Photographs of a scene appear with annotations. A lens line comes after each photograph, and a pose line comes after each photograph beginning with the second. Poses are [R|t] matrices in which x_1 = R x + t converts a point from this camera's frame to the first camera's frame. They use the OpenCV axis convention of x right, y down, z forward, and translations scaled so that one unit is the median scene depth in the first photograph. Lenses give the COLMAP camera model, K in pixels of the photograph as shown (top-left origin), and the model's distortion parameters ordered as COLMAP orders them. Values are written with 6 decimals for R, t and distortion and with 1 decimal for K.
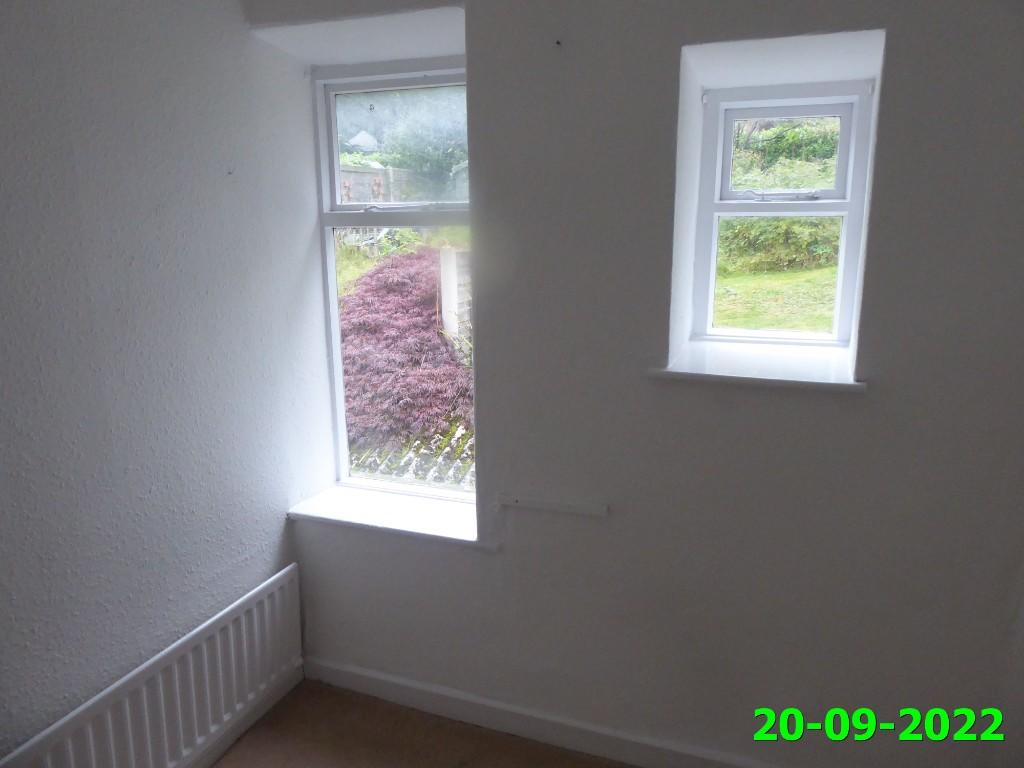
lens RADIAL K [[732.3, 0, 512.0], [0, 732.3, 384.0], [0, 0, 1]] dist [-0.011606, -0.002244]
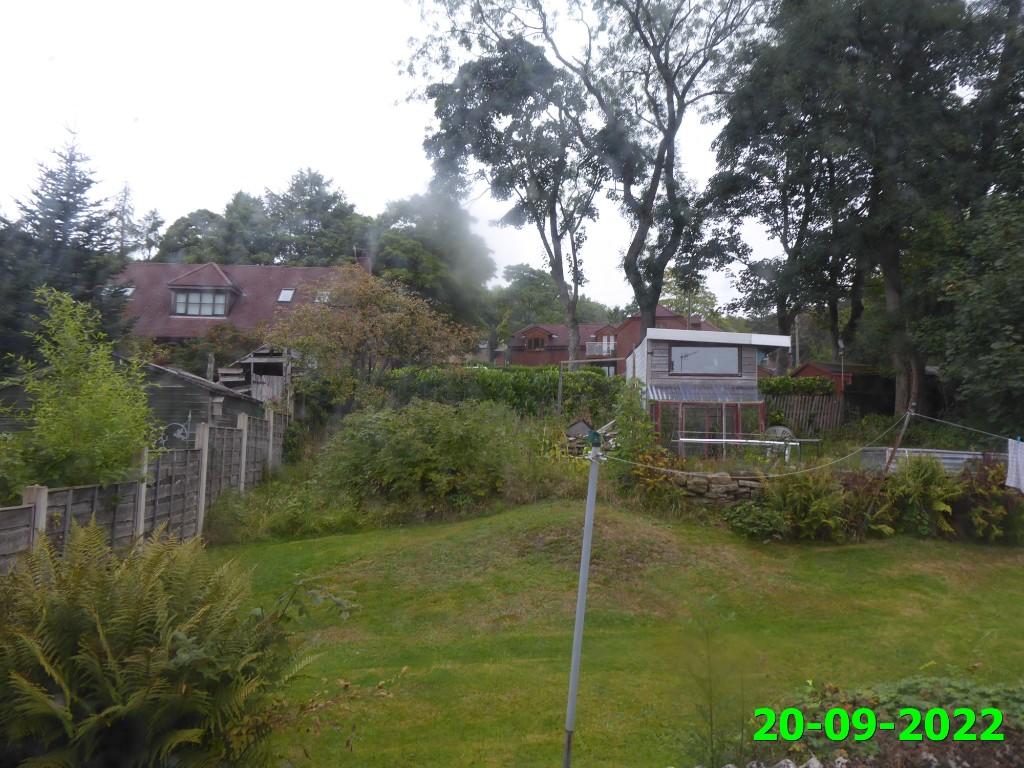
lens RADIAL K [[732.3, 0, 512.0], [0, 732.3, 384.0], [0, 0, 1]] dist [-0.011606, -0.002244]
pose [[0.889567, 0.063305, 0.452397, 0.068995], [0.079244, 0.953950, -0.289309, -0.055388], [-0.449879, 0.293210, 0.843586, 0.184218]]
